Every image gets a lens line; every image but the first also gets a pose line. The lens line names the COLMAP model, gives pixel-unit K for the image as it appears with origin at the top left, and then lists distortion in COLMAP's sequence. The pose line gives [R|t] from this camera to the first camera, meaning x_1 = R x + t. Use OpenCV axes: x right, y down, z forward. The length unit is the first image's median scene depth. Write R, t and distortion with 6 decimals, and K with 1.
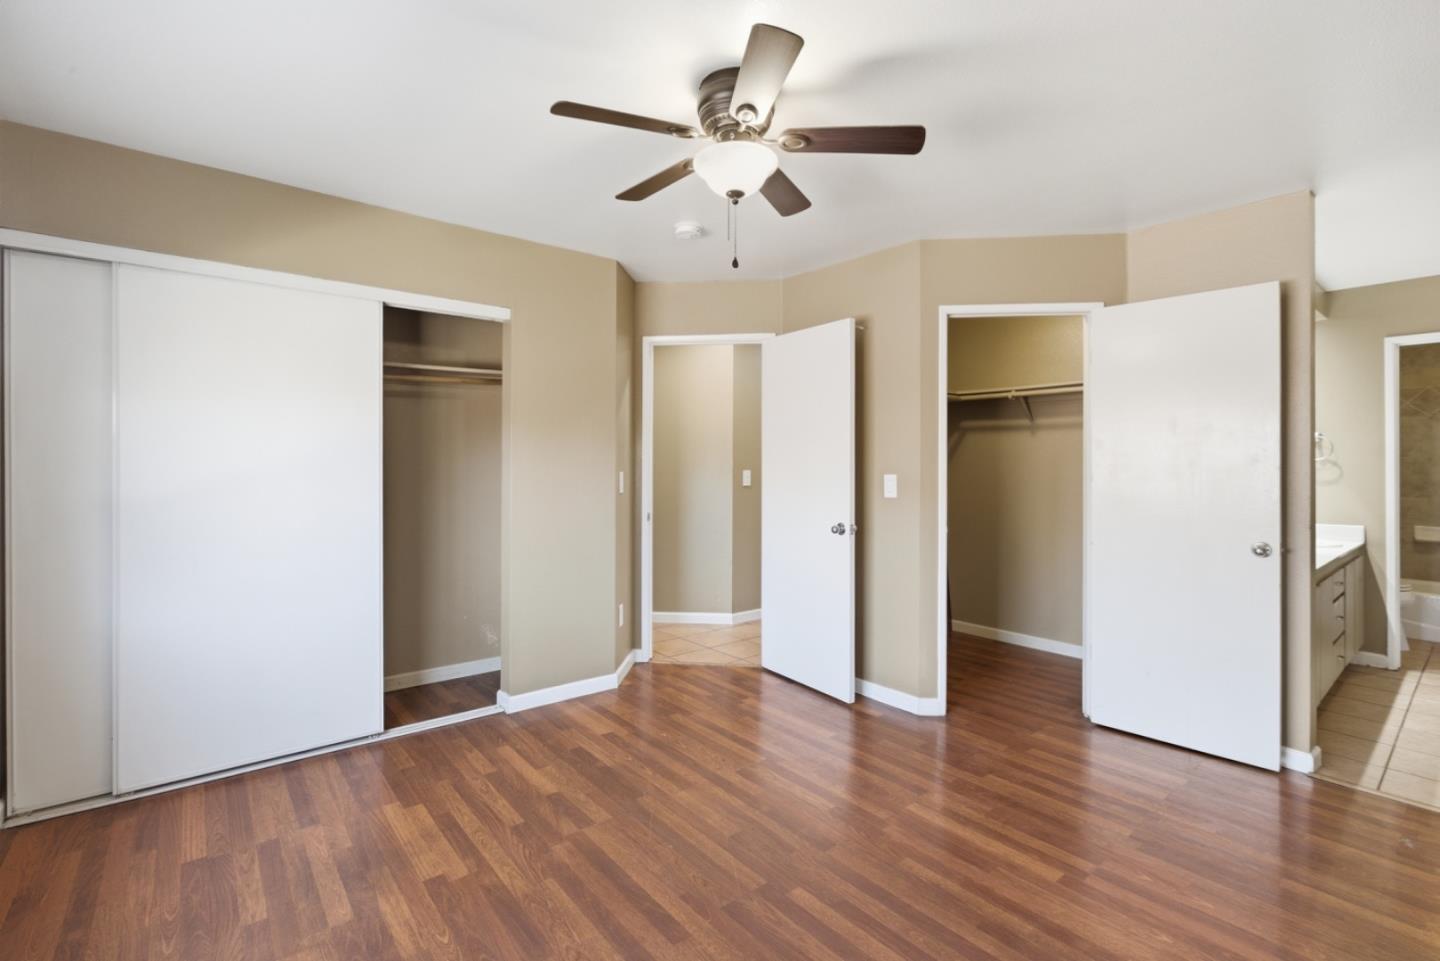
lens RADIAL K [[648.9, 0, 715.3], [0, 648.9, 466.9], [0, 0, 1]] dist [-0.003849, -0.000311]
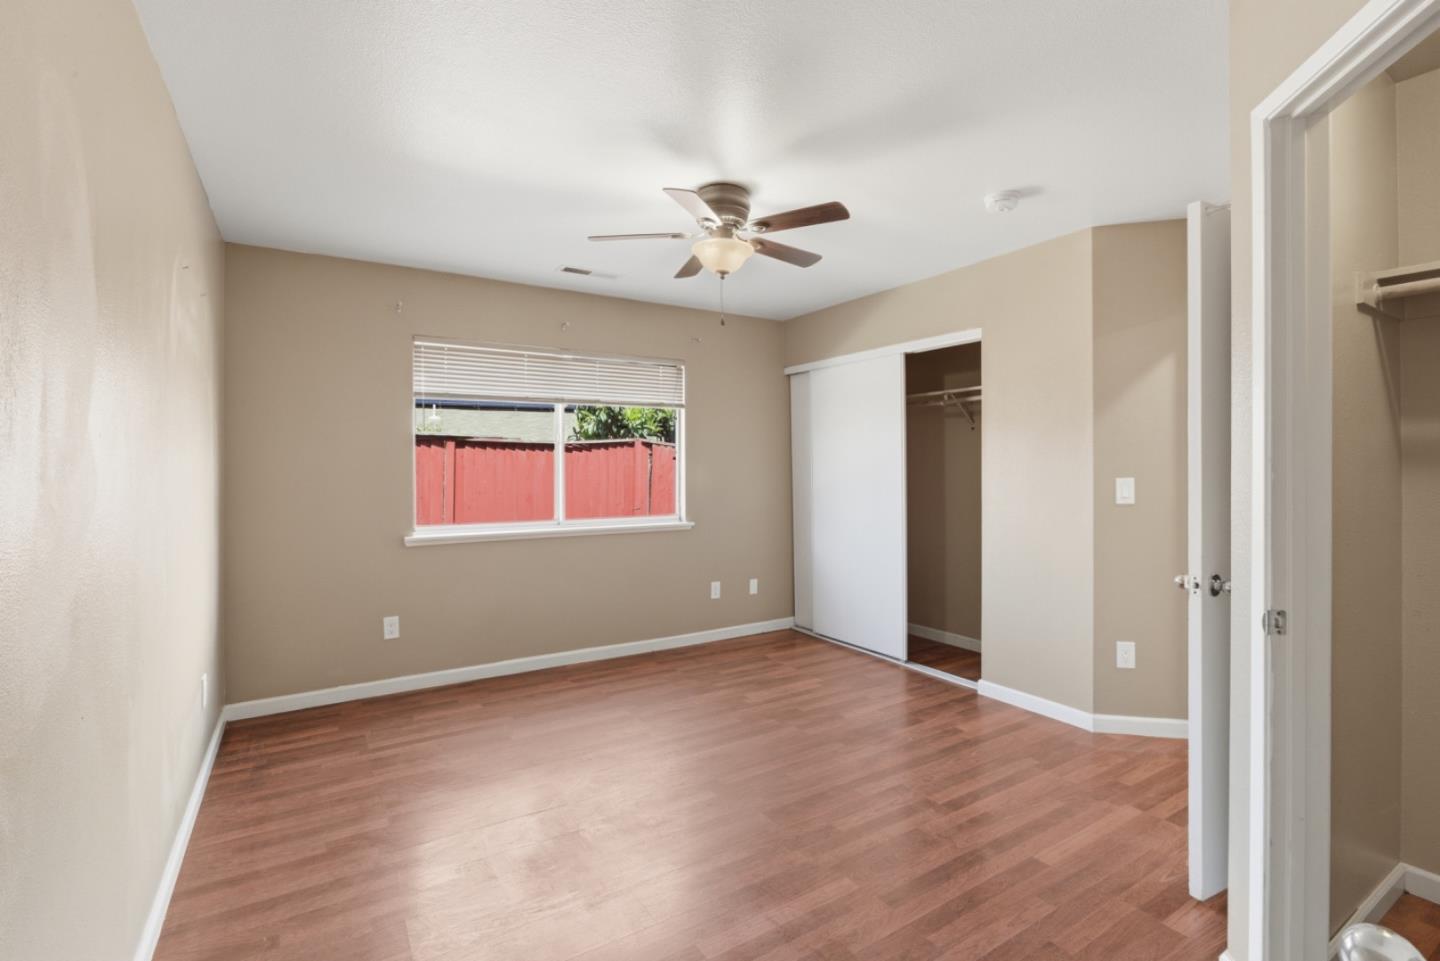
lens RADIAL K [[648.9, 0, 713.2], [0, 648.9, 485.2], [0, 0, 1]] dist [-0.003849, -0.000311]
pose [[-0.124075, 0.015948, -0.992145, 0.899514], [-0.007735, 0.999825, 0.017039, 0.010515], [0.992243, 0.009788, -0.123930, 0.744368]]
